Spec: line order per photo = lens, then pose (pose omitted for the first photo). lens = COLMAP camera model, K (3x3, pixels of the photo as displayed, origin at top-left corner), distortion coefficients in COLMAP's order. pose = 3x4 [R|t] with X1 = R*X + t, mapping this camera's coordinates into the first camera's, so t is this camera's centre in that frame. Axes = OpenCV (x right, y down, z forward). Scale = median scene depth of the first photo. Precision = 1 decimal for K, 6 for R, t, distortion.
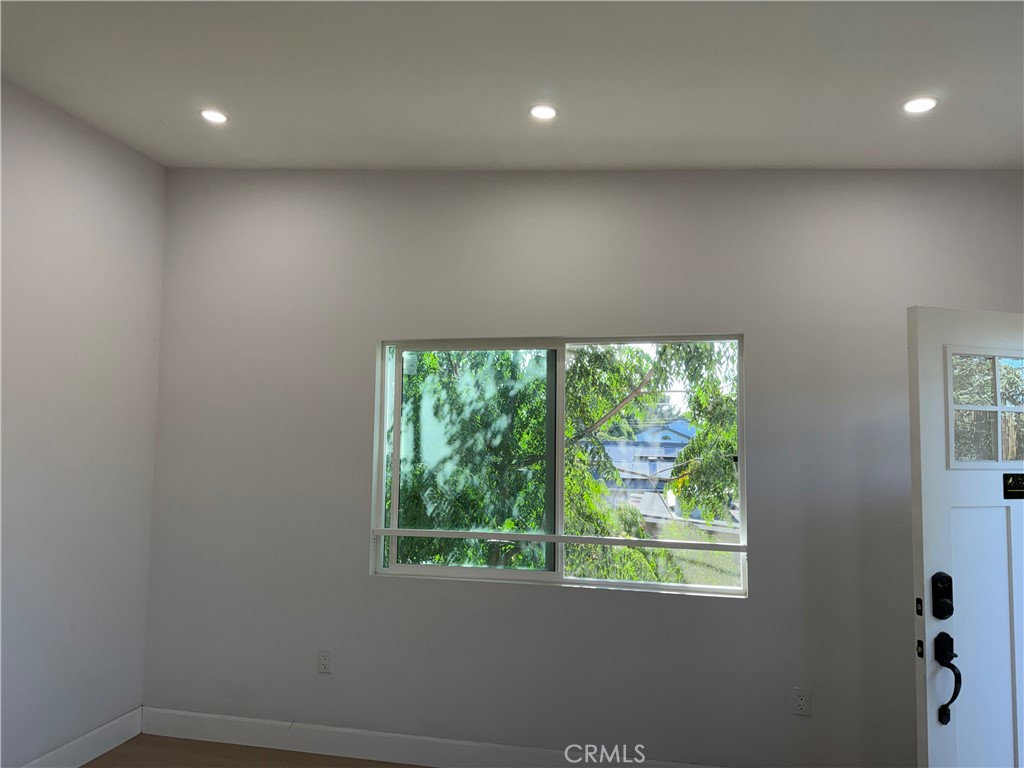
lens RADIAL K [[729.7, 0, 512.0], [0, 729.7, 384.0], [0, 0, 1]] dist [0.064659, -0.086525]
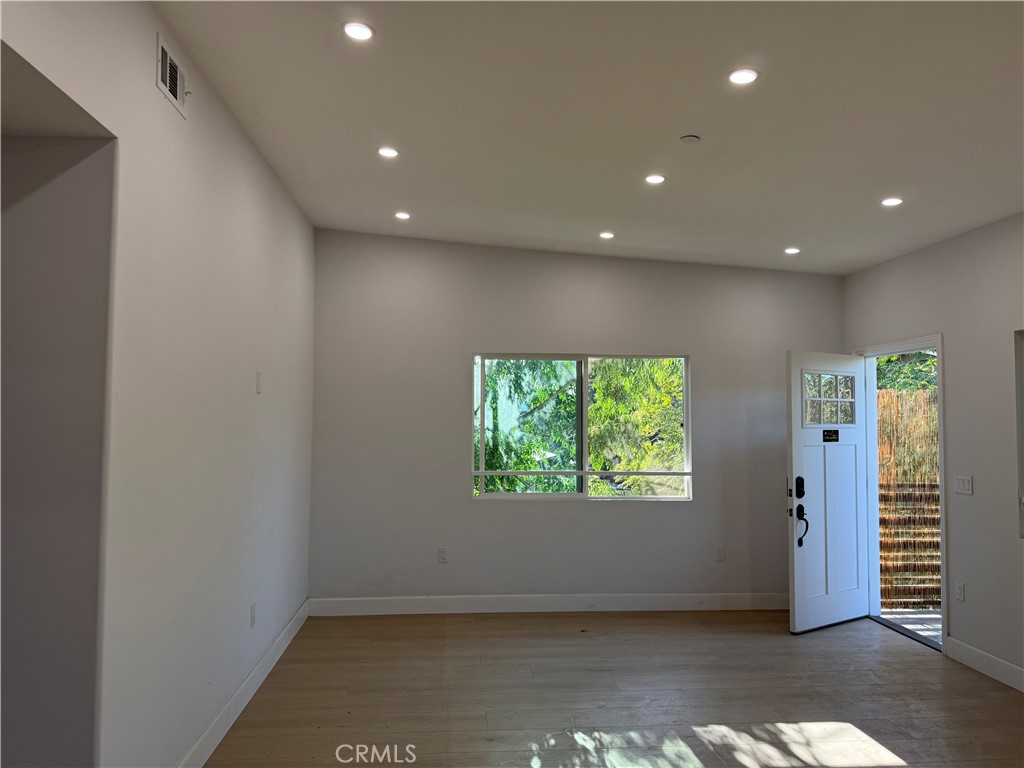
lens RADIAL K [[698.7, 0, 513.4], [0, 698.7, 386.5], [0, 0, 1]] dist [0.060889, -0.097691]
pose [[0.958712, 0.004870, 0.284337, -0.558975], [-0.015559, 0.999254, 0.035346, -0.044671], [-0.283953, -0.038311, 0.958073, -0.497078]]
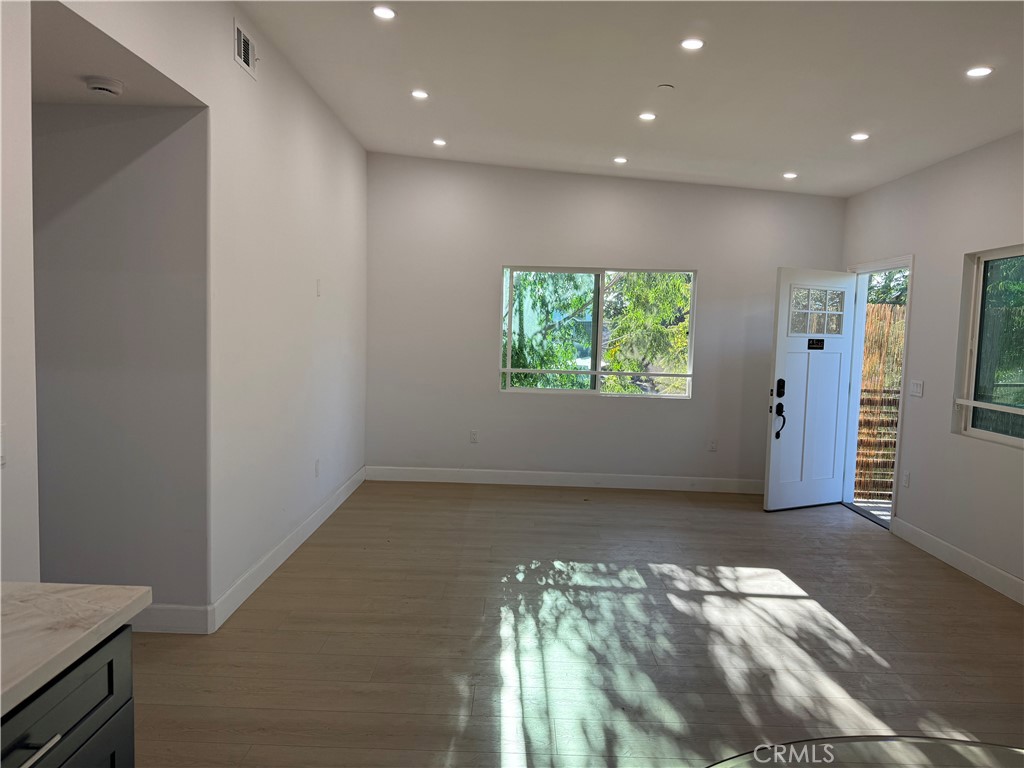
lens RADIAL K [[683.3, 0, 510.3], [0, 683.3, 384.7], [0, 0, 1]] dist [0.087084, -0.159189]
pose [[0.980921, -0.003424, 0.194378, -0.523520], [-0.029362, 0.985766, 0.165538, -0.054461], [-0.192178, -0.168087, 0.966858, -0.731988]]
